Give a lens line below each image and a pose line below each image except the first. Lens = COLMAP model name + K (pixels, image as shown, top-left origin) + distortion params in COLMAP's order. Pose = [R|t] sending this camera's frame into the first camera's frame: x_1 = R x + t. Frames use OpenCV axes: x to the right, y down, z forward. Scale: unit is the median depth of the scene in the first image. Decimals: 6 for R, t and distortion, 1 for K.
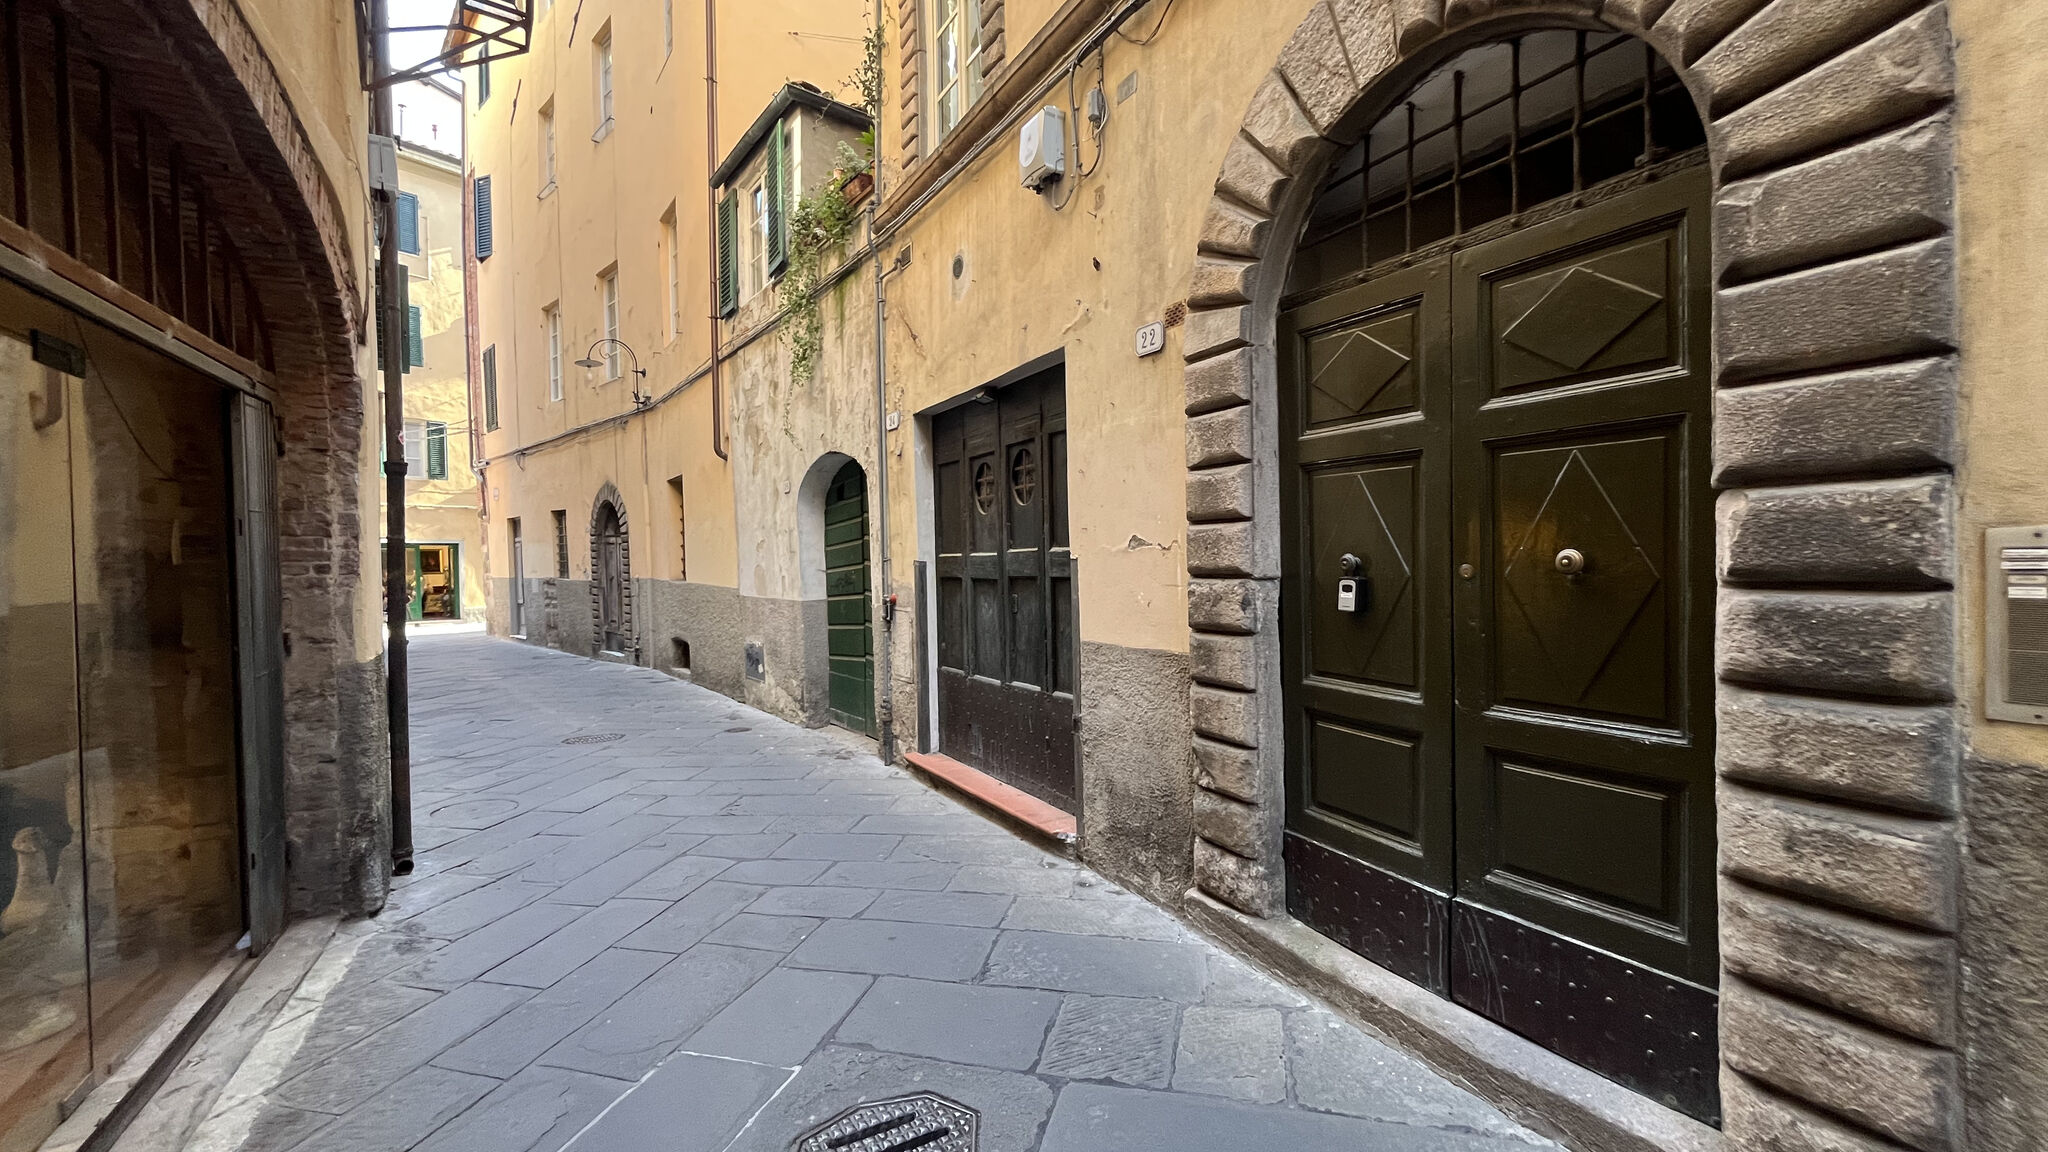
lens RADIAL K [[827.4, 0, 1019.0], [0, 827.4, 576.1], [0, 0, 1]] dist [-0.003496, 0.000276]
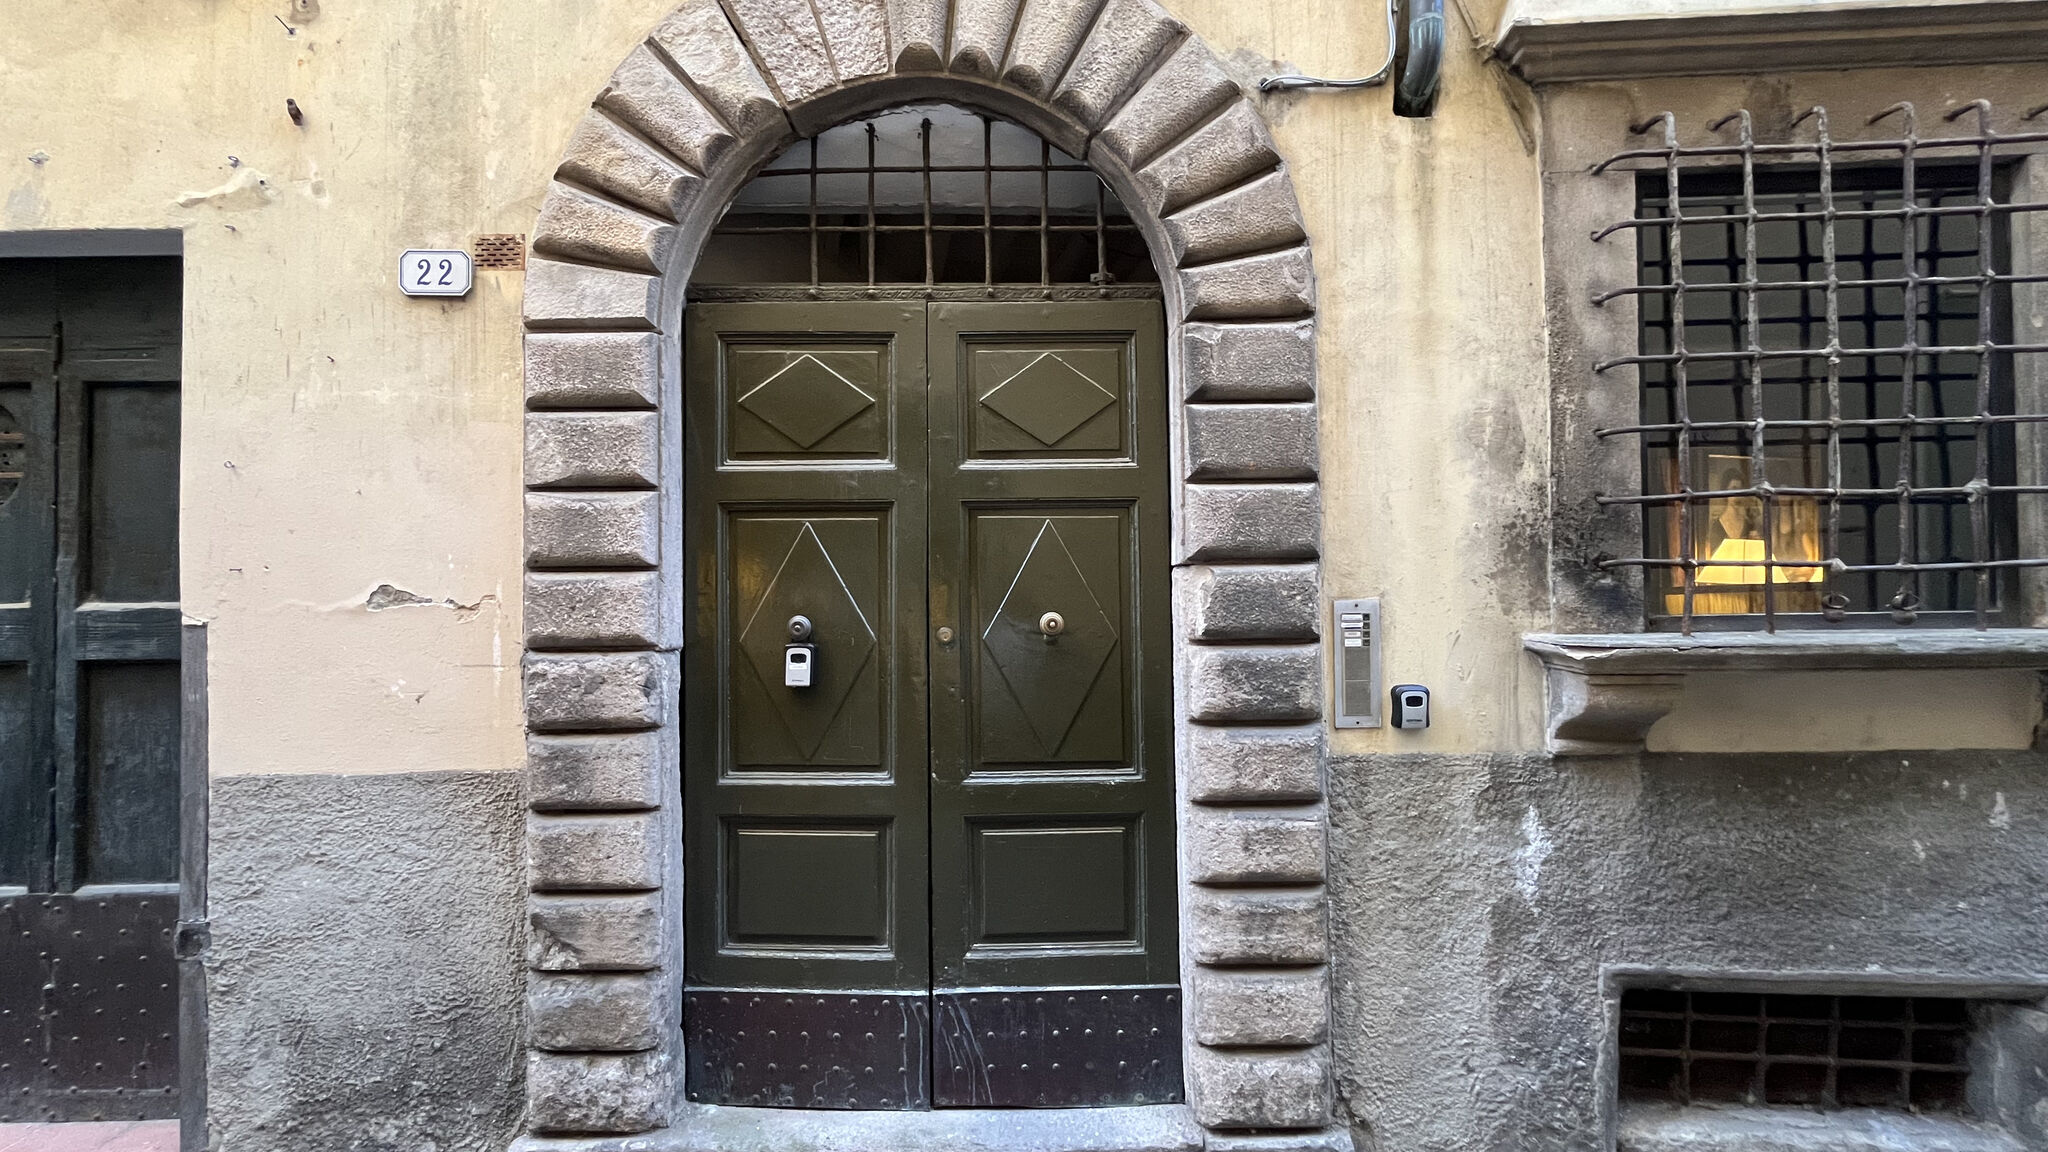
lens RADIAL K [[827.4, 0, 1019.0], [0, 827.4, 576.1], [0, 0, 1]] dist [-0.003496, 0.000276]
pose [[0.473383, 0.034695, 0.880173, -0.224196], [0.021898, 0.998452, -0.051134, -0.019833], [-0.880584, 0.043480, 0.471890, 0.411804]]
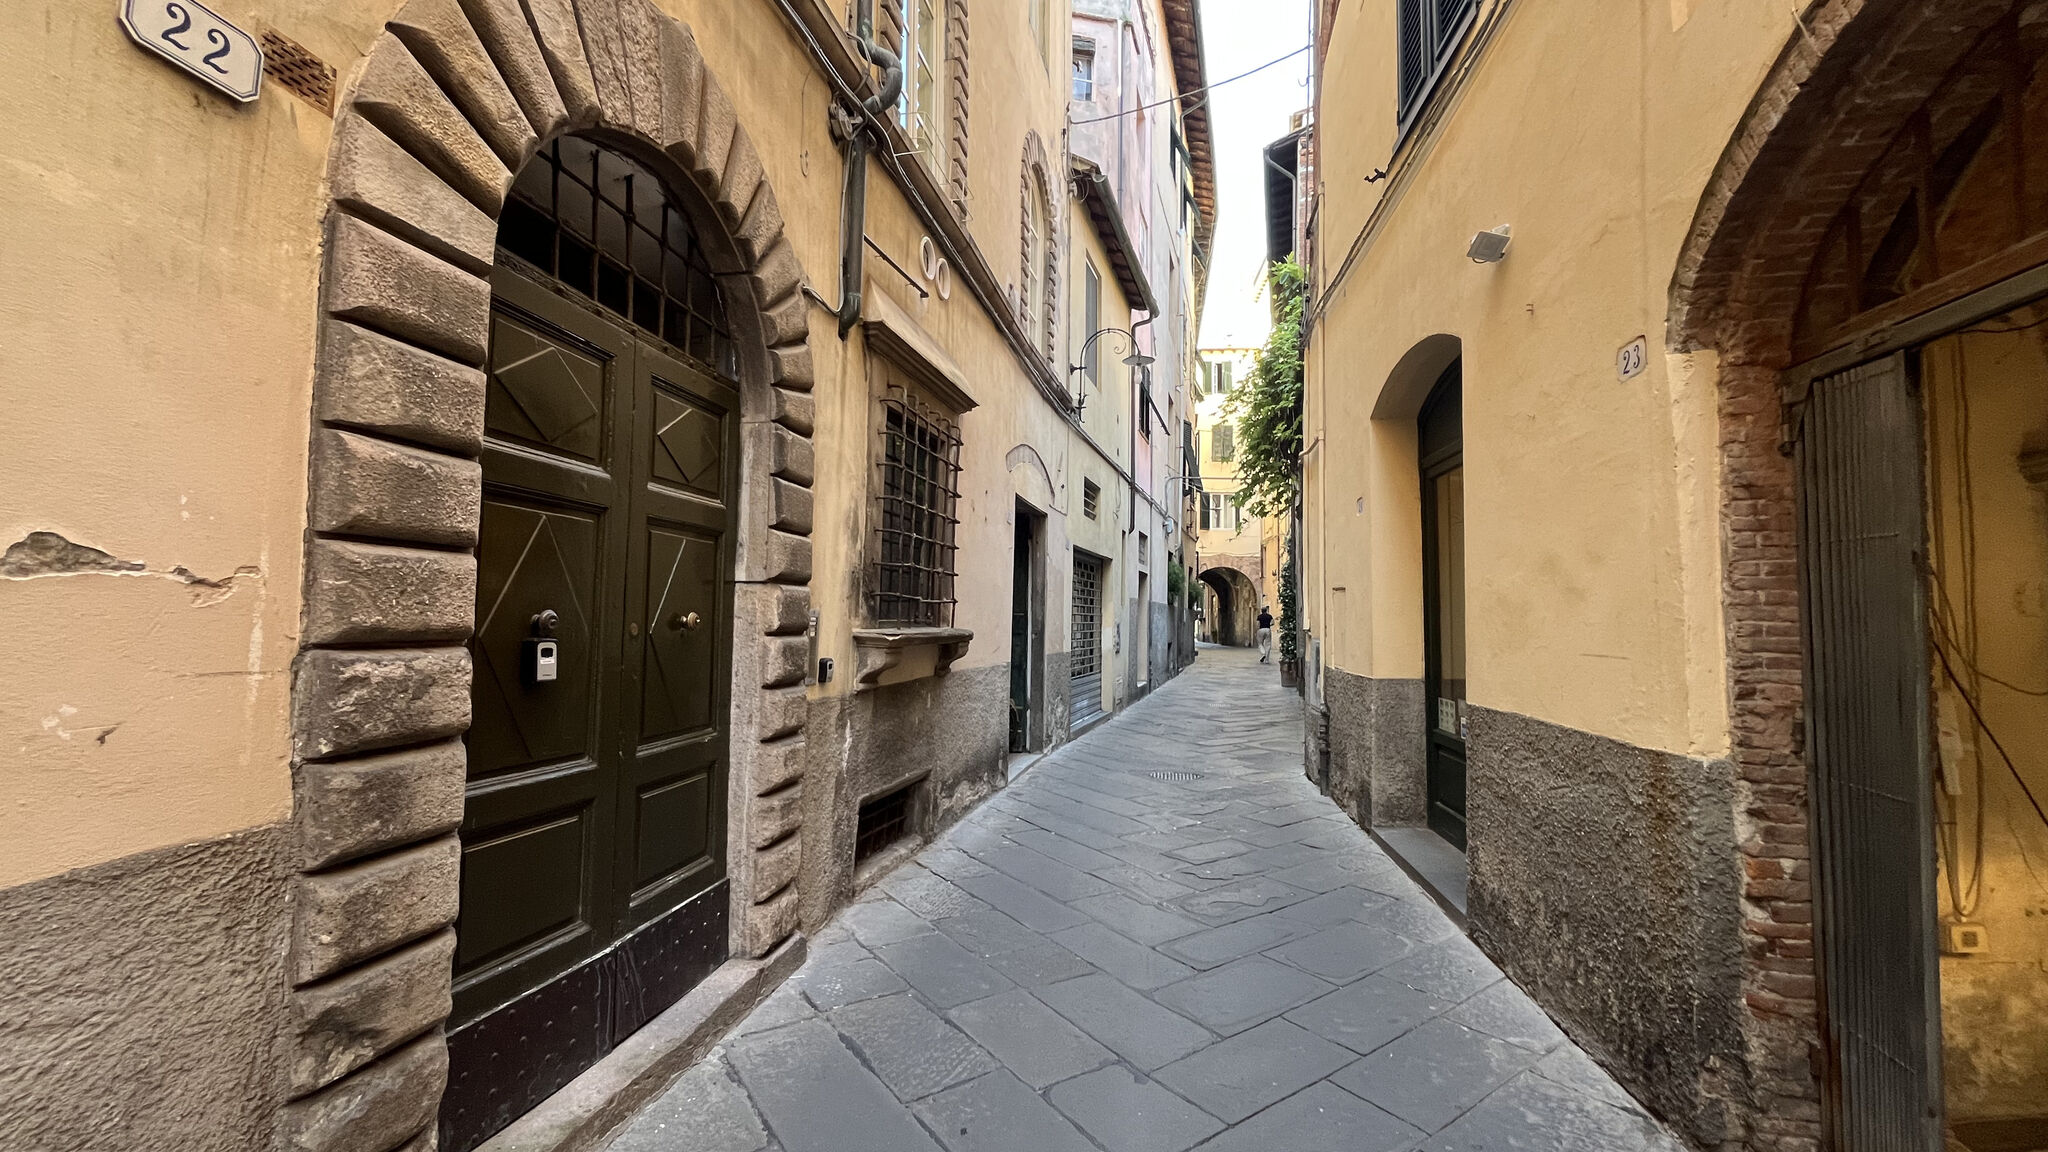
lens RADIAL K [[827.4, 0, 1019.0], [0, 827.4, 576.1], [0, 0, 1]] dist [-0.003496, 0.000276]
pose [[-0.778654, 0.038413, 0.626276, -0.475911], [0.011397, 0.998825, -0.047094, -0.016628], [-0.627350, -0.029532, -0.778177, 1.334187]]
